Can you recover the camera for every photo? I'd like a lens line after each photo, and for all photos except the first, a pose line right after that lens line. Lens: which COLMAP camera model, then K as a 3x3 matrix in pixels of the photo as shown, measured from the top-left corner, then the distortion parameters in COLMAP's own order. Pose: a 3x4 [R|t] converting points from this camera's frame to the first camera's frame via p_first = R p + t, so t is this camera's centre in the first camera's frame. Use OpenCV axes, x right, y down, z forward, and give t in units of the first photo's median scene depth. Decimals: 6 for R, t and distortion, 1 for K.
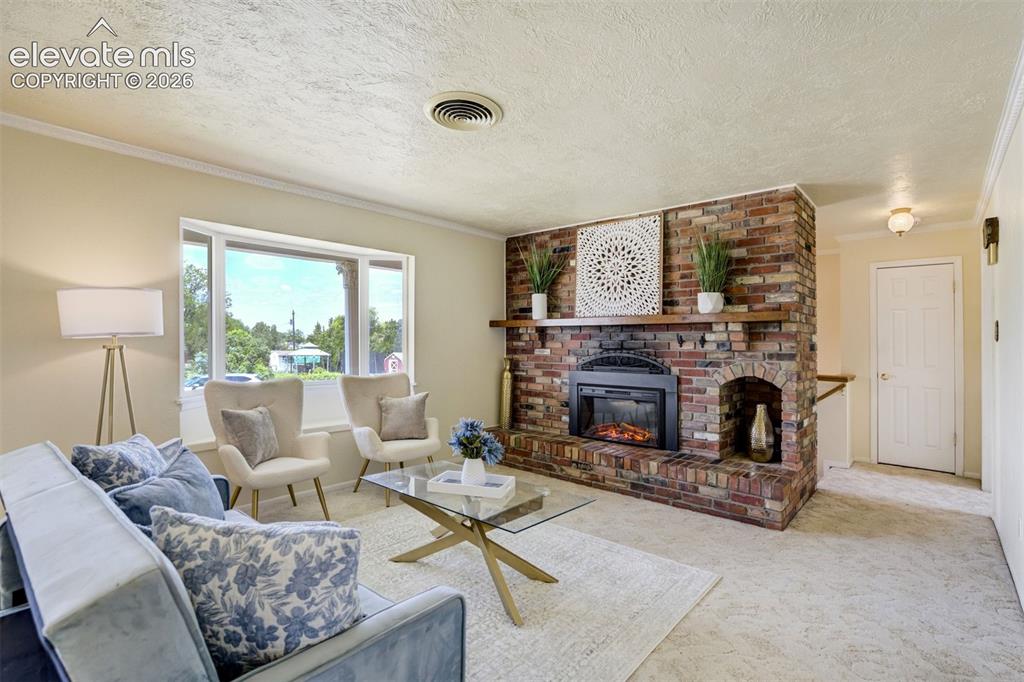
lens RADIAL K [[469.0, 0, 511.8], [0, 469.0, 340.9], [0, 0, 1]] dist [-0.006625, 0.000778]
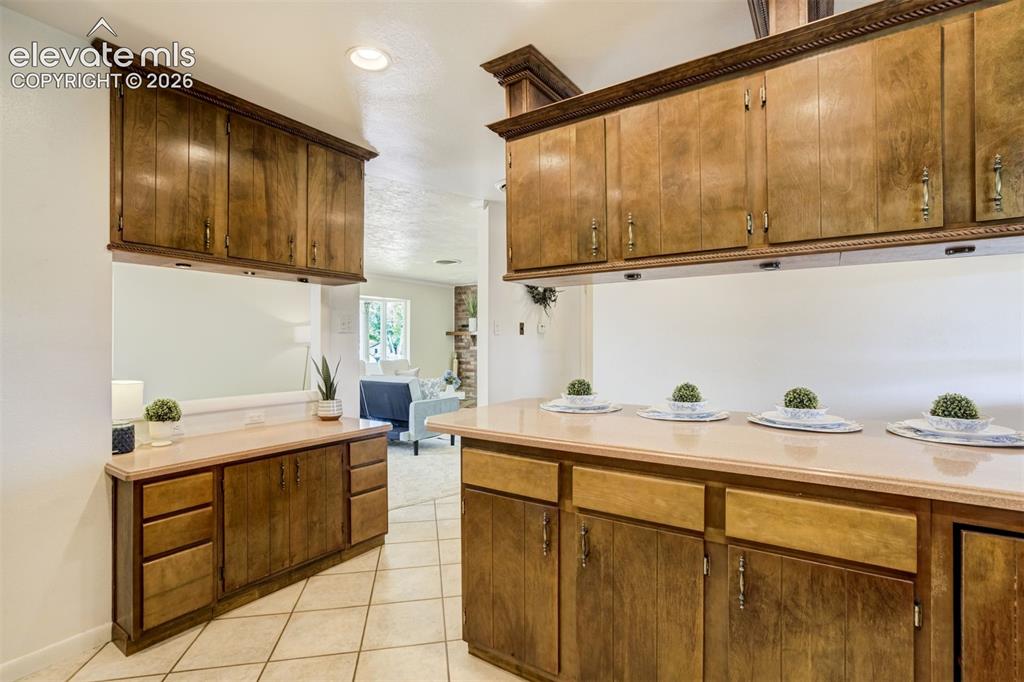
lens RADIAL K [[469.0, 0, 512.1], [0, 469.0, 340.2], [0, 0, 1]] dist [-0.006625, 0.000778]
pose [[0.988877, -0.001743, 0.148723, -0.066806], [0.002122, 0.999995, -0.002387, -0.004964], [-0.148718, 0.002676, 0.988876, -0.920713]]
